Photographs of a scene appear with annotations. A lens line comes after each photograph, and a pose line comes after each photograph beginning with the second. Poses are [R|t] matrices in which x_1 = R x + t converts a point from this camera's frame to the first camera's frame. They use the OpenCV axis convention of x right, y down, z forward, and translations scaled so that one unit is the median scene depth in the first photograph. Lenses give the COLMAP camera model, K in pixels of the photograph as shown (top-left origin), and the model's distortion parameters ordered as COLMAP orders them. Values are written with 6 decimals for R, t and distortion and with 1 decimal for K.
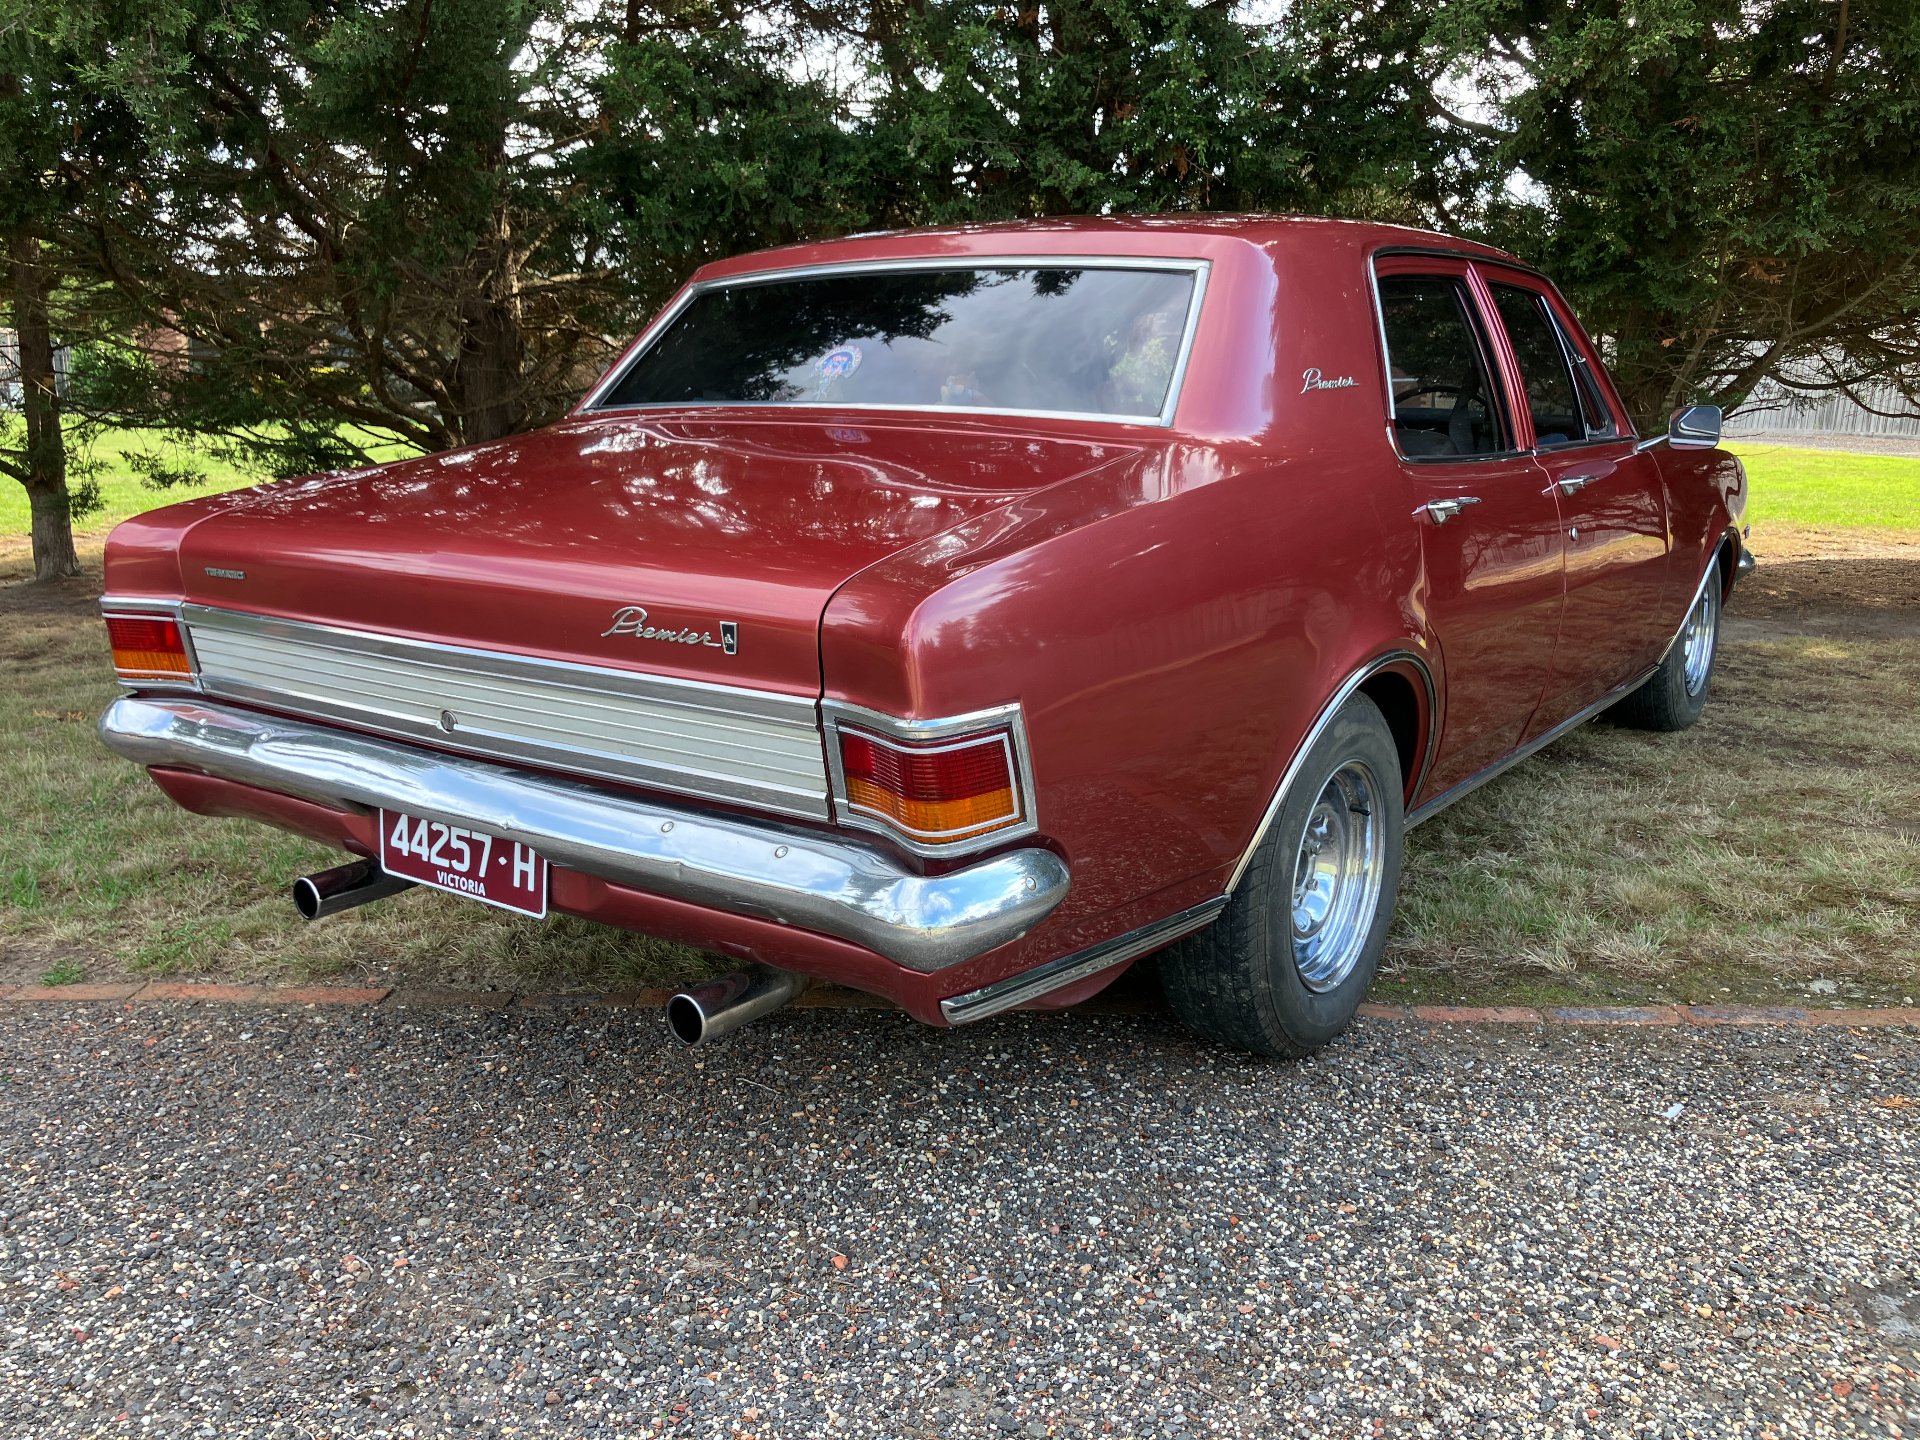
lens RADIAL K [[1591.5, 0, 959.8], [0, 1591.5, 726.0], [0, 0, 1]] dist [0.003851, 0.015029]
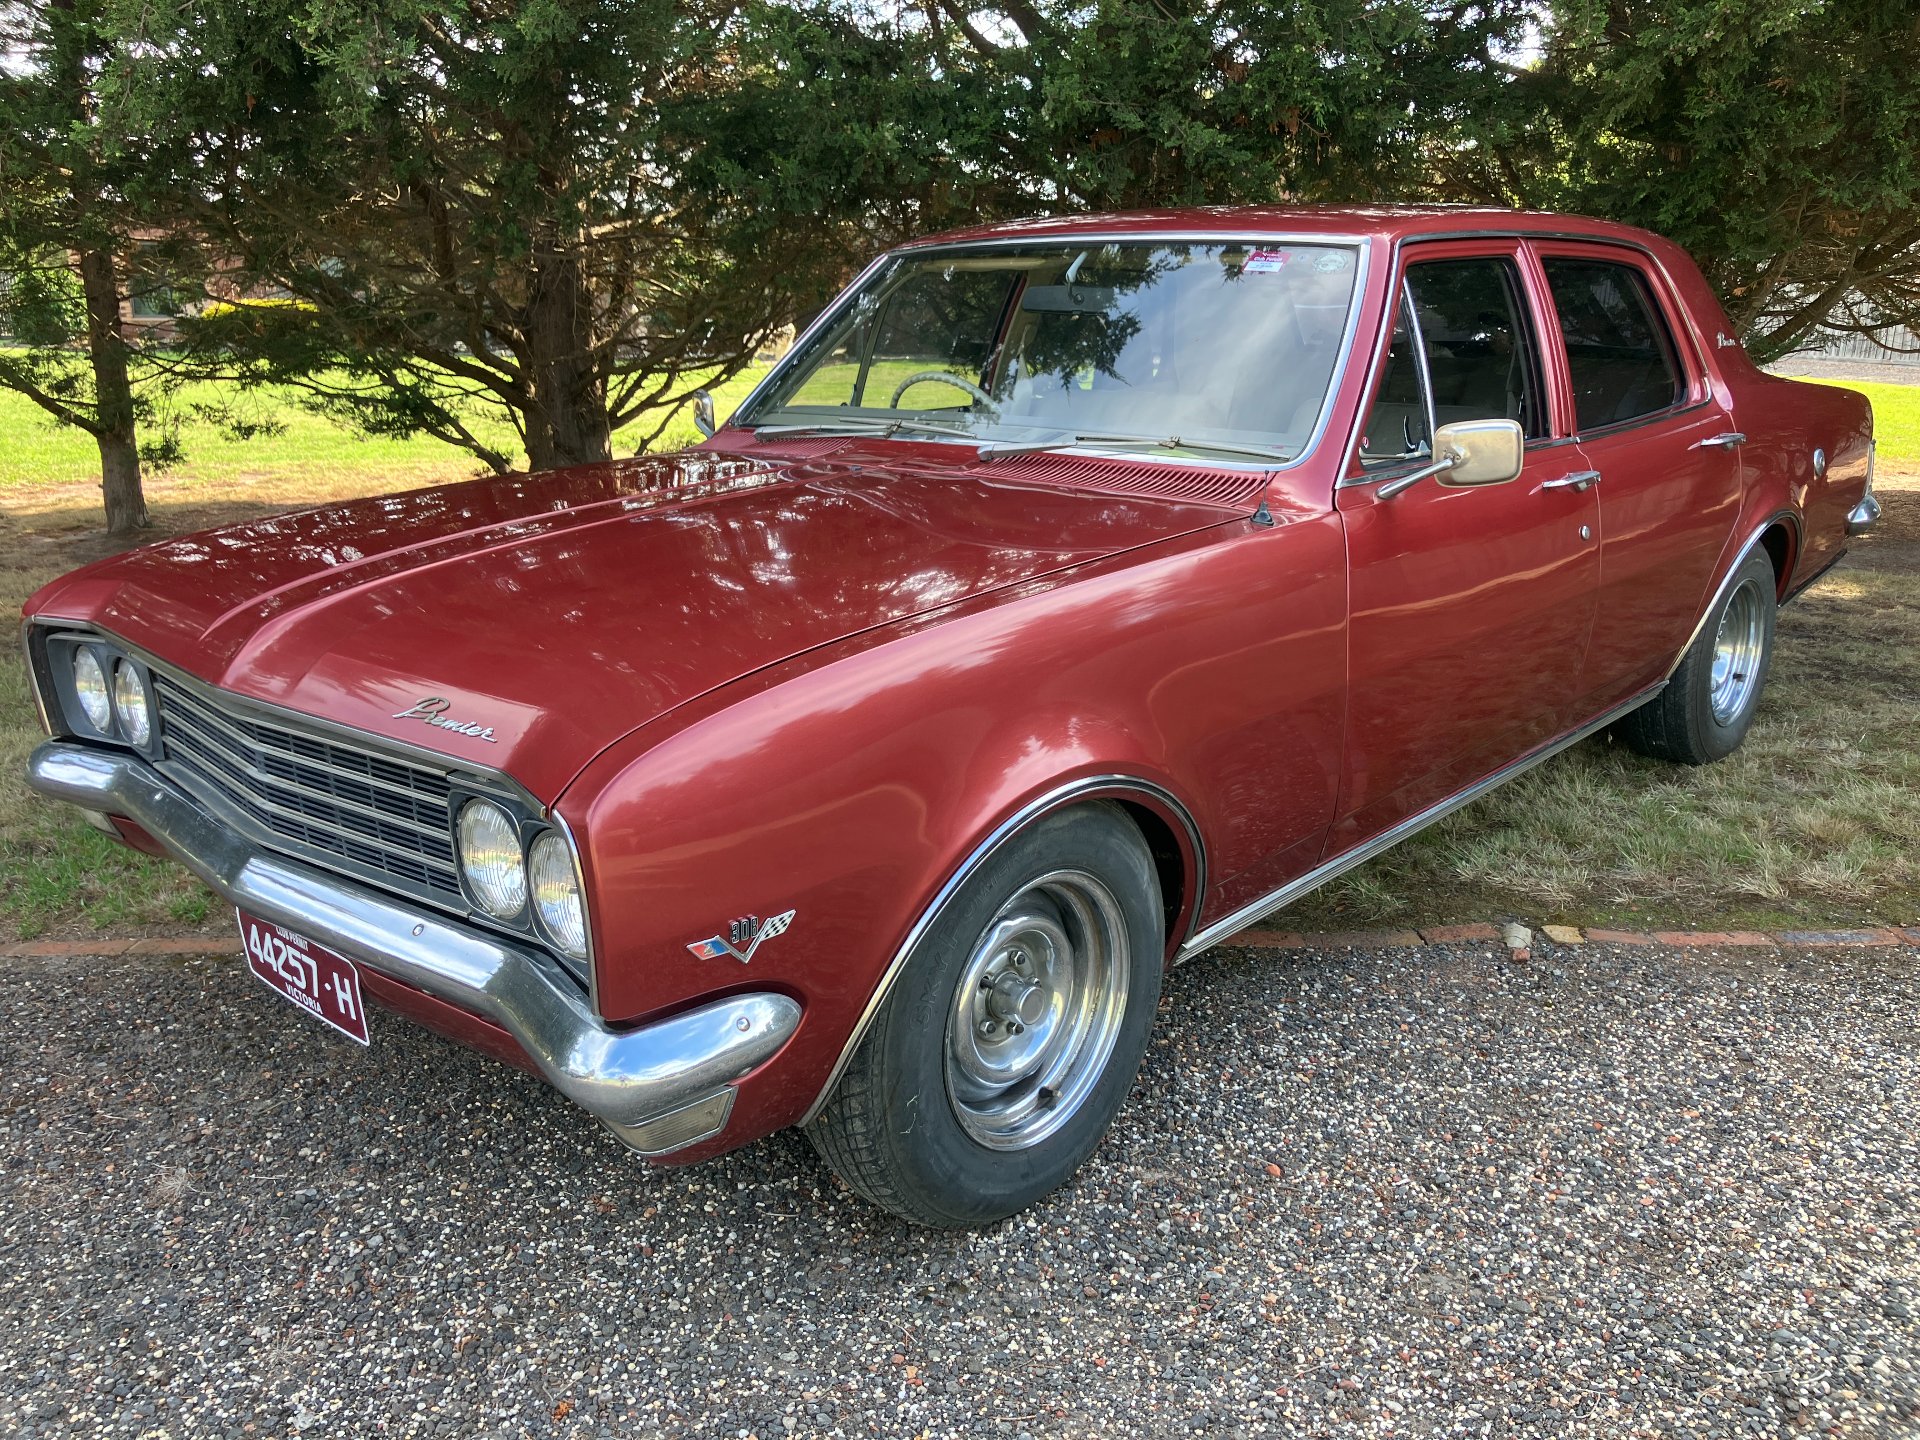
lens RADIAL K [[1591.5, 0, 947.8], [0, 1591.5, 719.4], [0, 0, 1]] dist [0.003851, 0.015029]
pose [[0.999193, -0.015576, 0.037027, -0.335585], [0.013953, 0.998948, 0.043690, -0.037031], [-0.037669, -0.043138, 0.998359, -0.109142]]
